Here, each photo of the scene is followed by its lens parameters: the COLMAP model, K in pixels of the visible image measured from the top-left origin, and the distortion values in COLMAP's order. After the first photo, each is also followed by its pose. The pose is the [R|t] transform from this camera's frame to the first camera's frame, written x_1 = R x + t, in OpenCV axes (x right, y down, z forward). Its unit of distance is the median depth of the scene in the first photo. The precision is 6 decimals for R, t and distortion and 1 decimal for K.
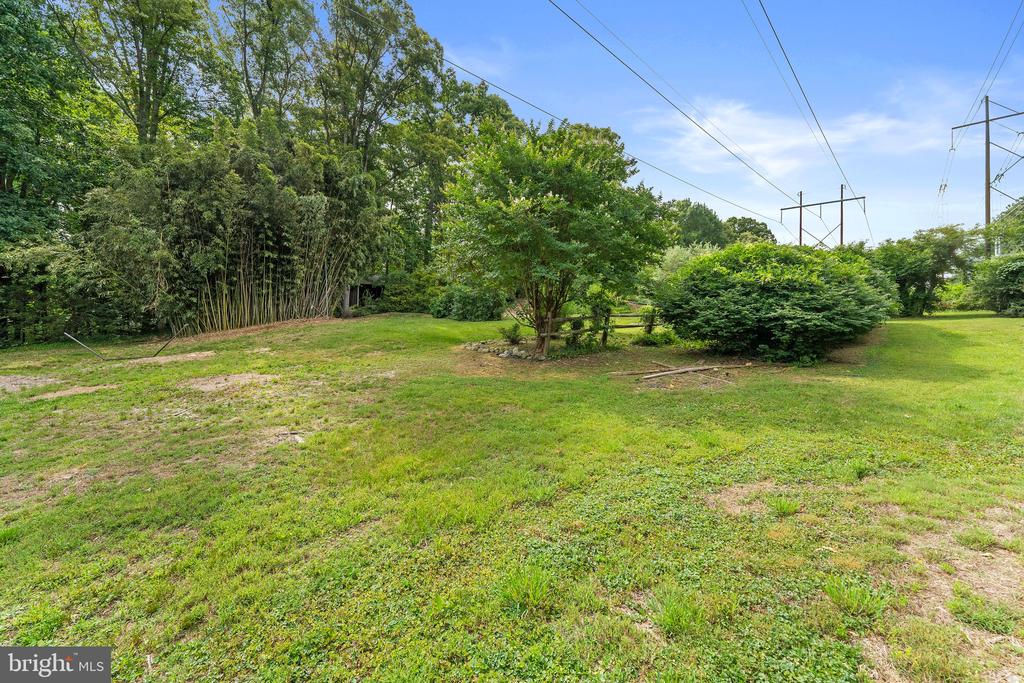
lens RADIAL K [[429.3, 0, 510.6], [0, 429.3, 330.7], [0, 0, 1]] dist [-0.000427, 0.000004]
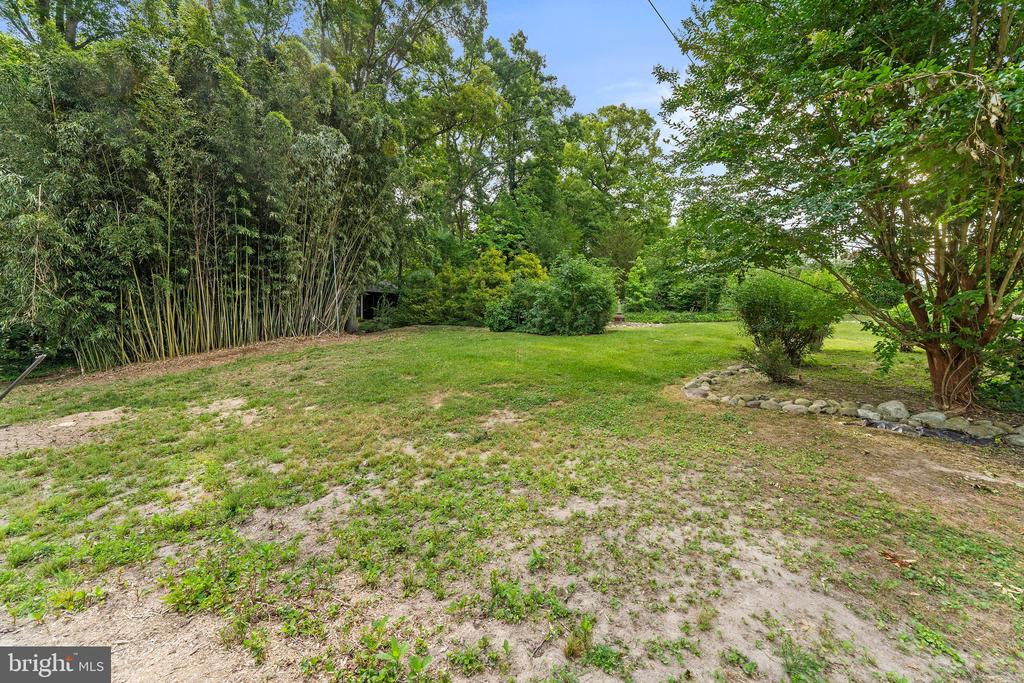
lens RADIAL K [[419.2, 0, 510.0], [0, 419.2, 342.8], [0, 0, 1]] dist [0.002912, 0.000226]
pose [[0.999075, -0.019024, 0.038572, -0.211396], [0.019065, 0.999818, -0.000674, -0.012795], [-0.038552, 0.001408, 0.999256, 0.390036]]
